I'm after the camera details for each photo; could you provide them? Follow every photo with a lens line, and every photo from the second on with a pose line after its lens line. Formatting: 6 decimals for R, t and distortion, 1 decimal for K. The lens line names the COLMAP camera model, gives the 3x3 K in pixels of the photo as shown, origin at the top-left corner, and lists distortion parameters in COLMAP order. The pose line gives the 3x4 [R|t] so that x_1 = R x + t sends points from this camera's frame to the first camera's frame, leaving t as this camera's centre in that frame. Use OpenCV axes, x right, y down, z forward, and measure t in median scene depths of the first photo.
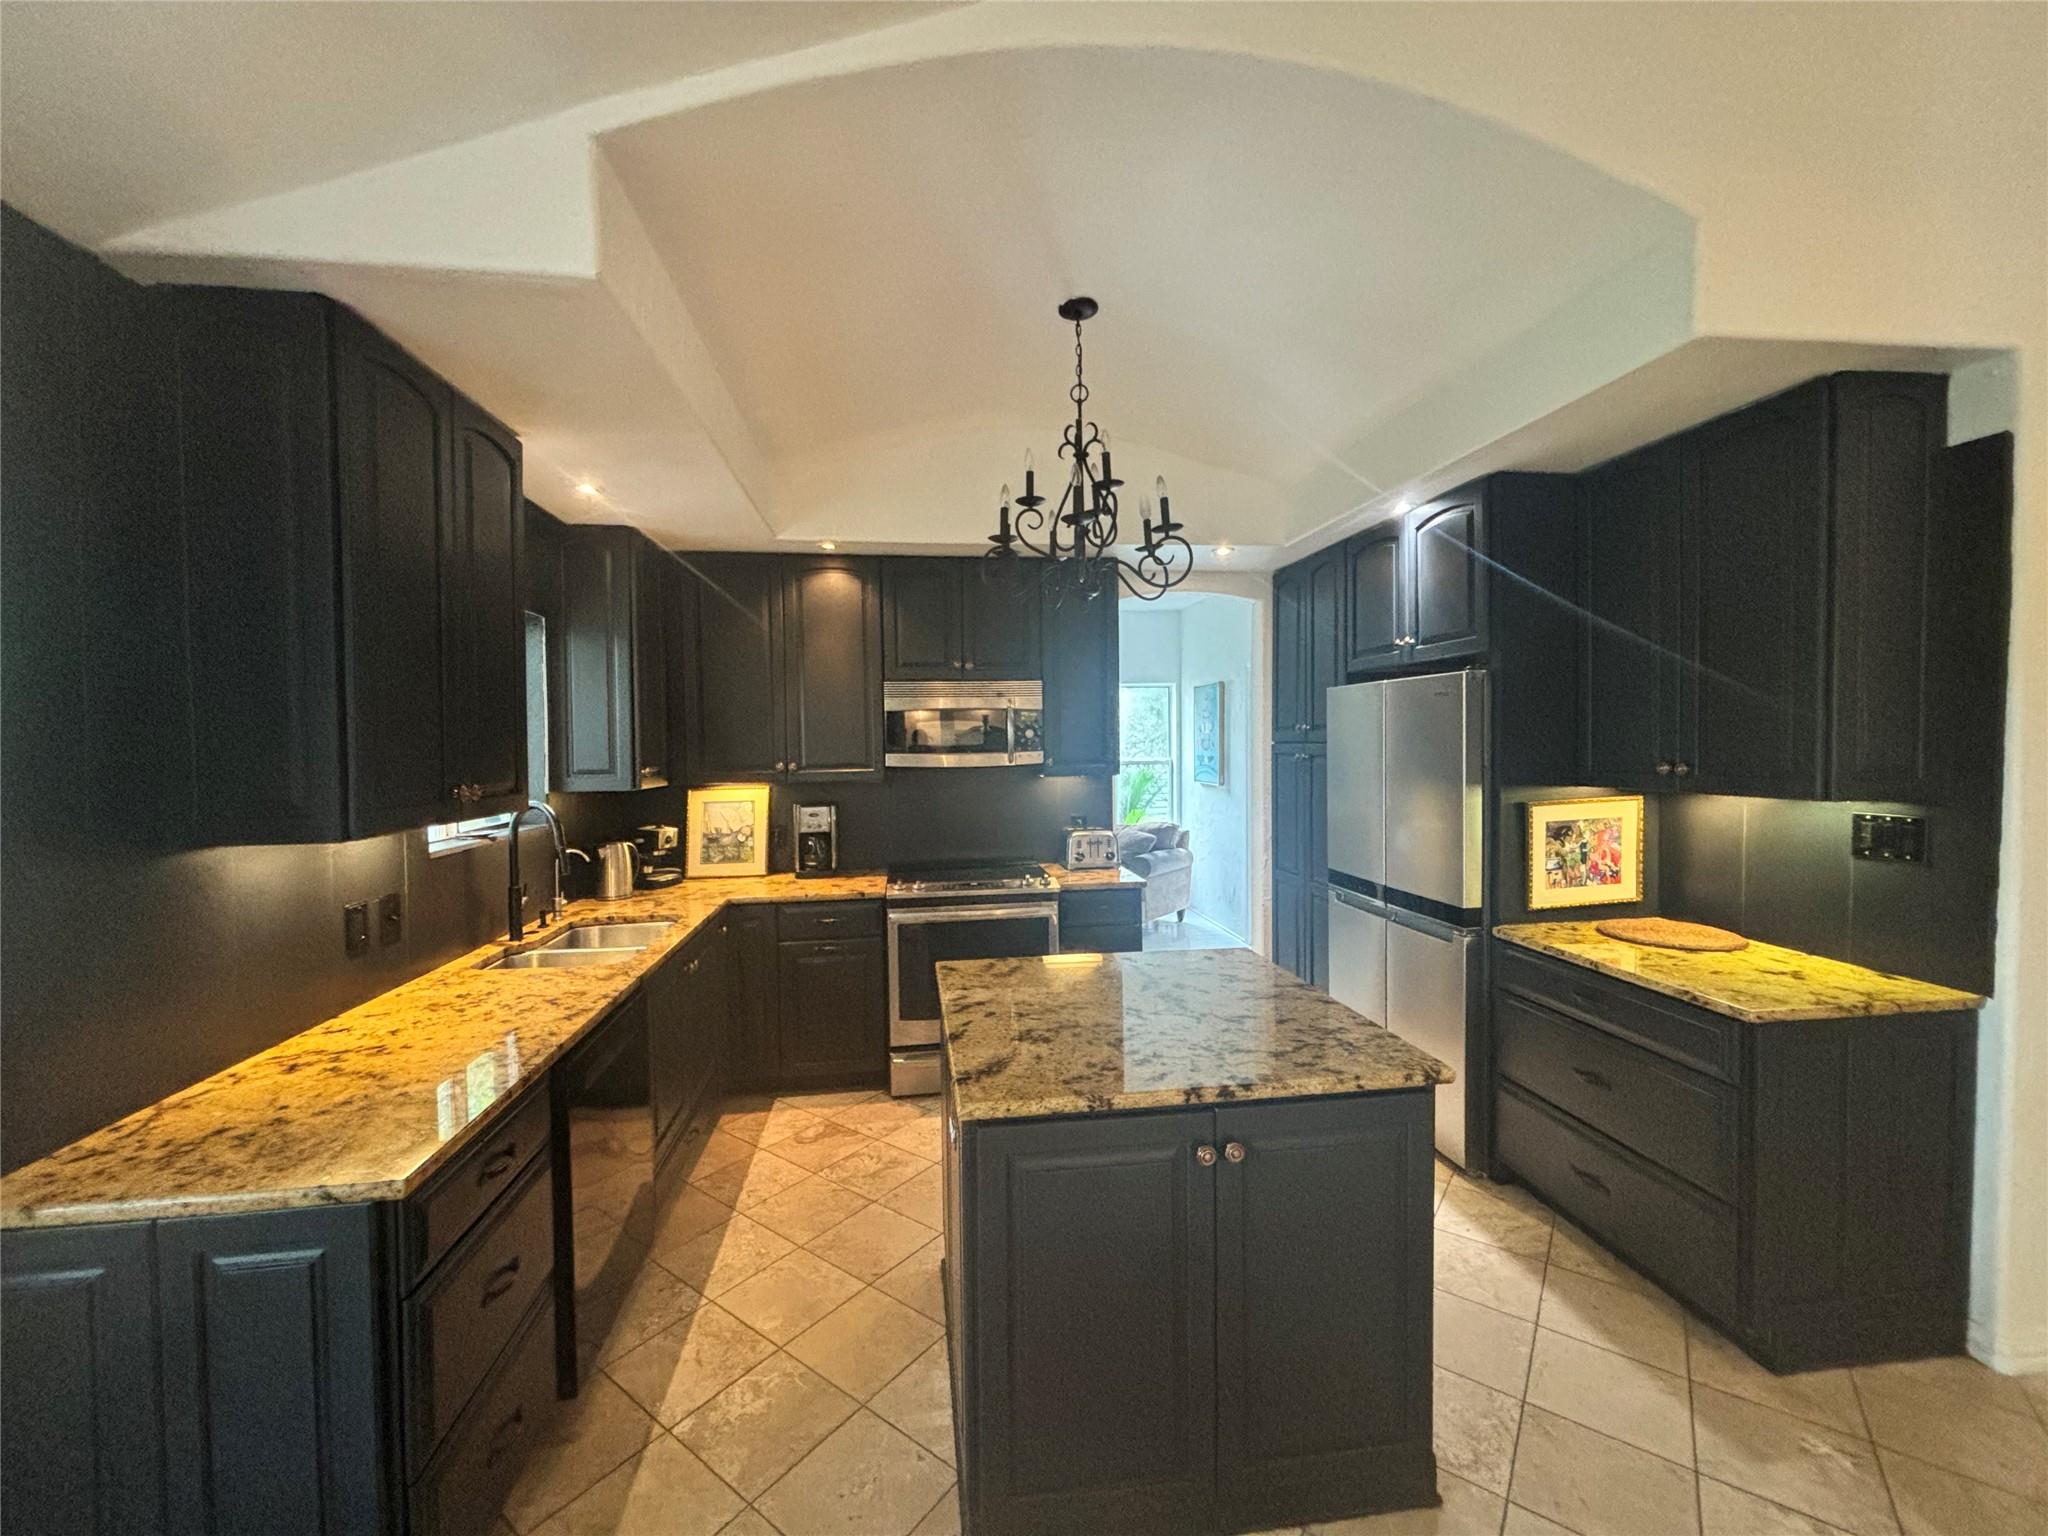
lens RADIAL K [[819.8, 0, 1017.7], [0, 819.8, 759.3], [0, 0, 1]] dist [-0.001864, -0.000027]
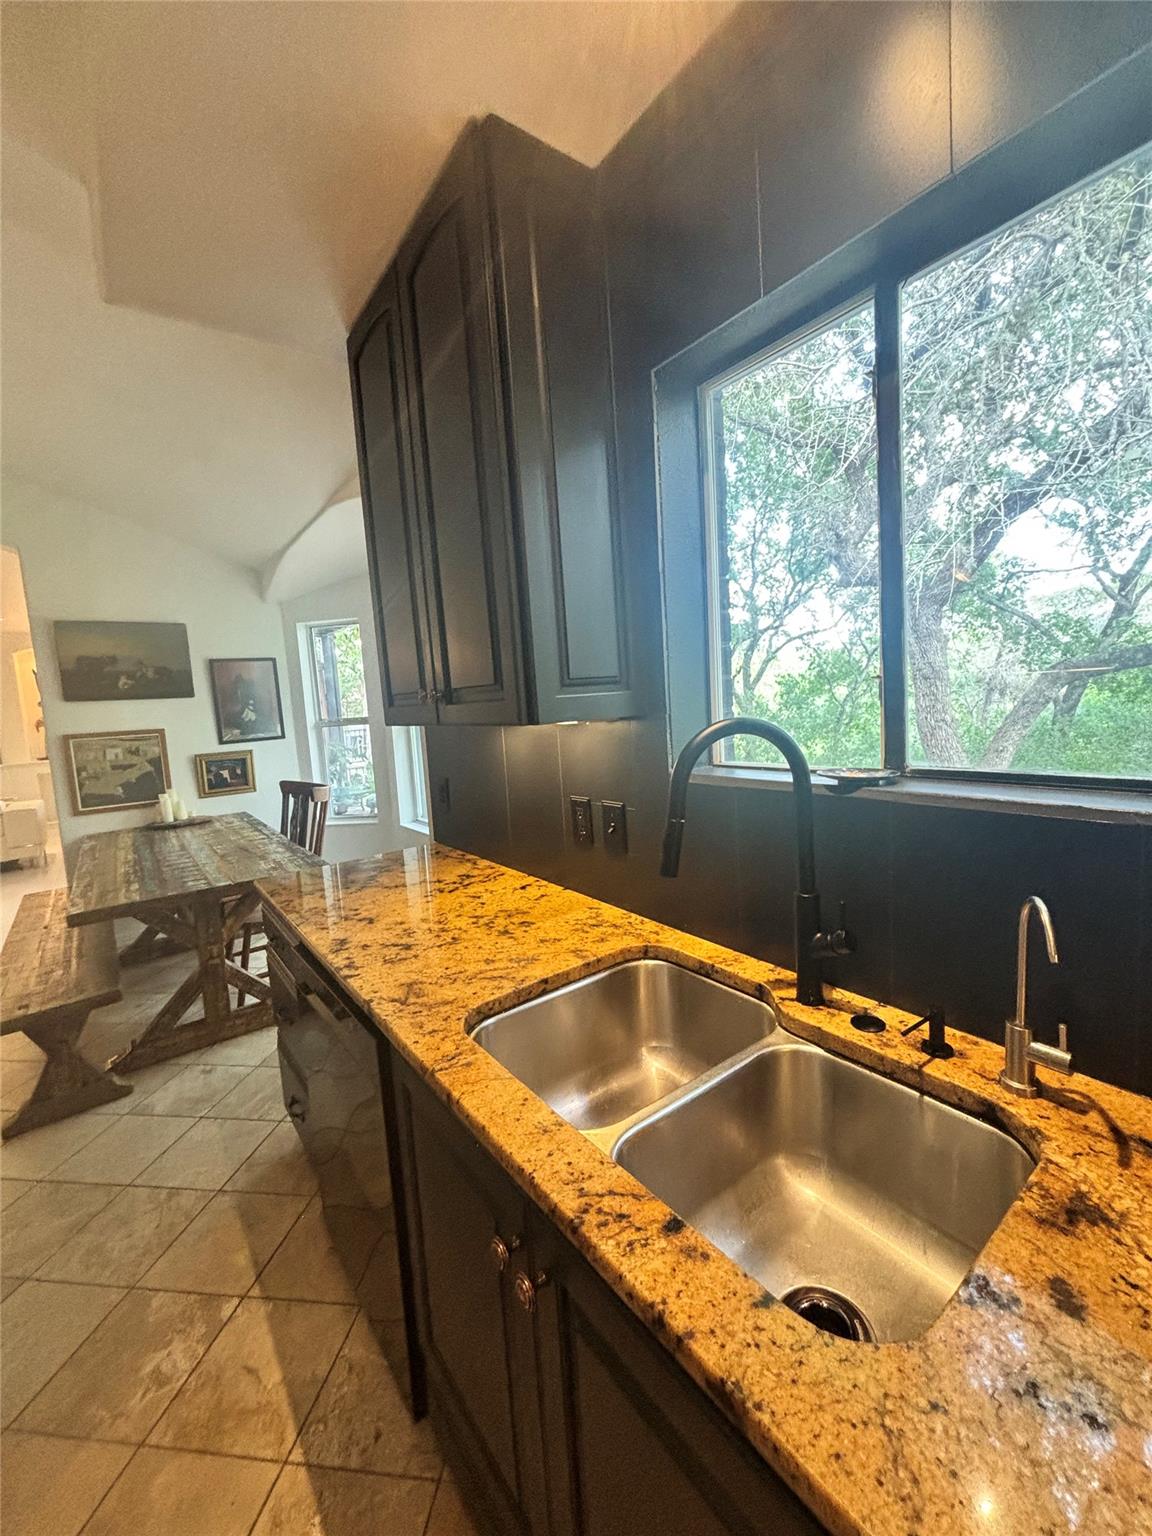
lens RADIAL K [[614.9, 0, 576.0], [0, 614.9, 768.0], [0, 0, 1]] dist [-0.001864, -0.000027]
pose [[-0.869591, 0.124238, -0.477888, -0.484838], [0.066324, 0.988447, 0.136284, 0.044110], [0.489299, 0.086816, -0.867784, 1.773847]]
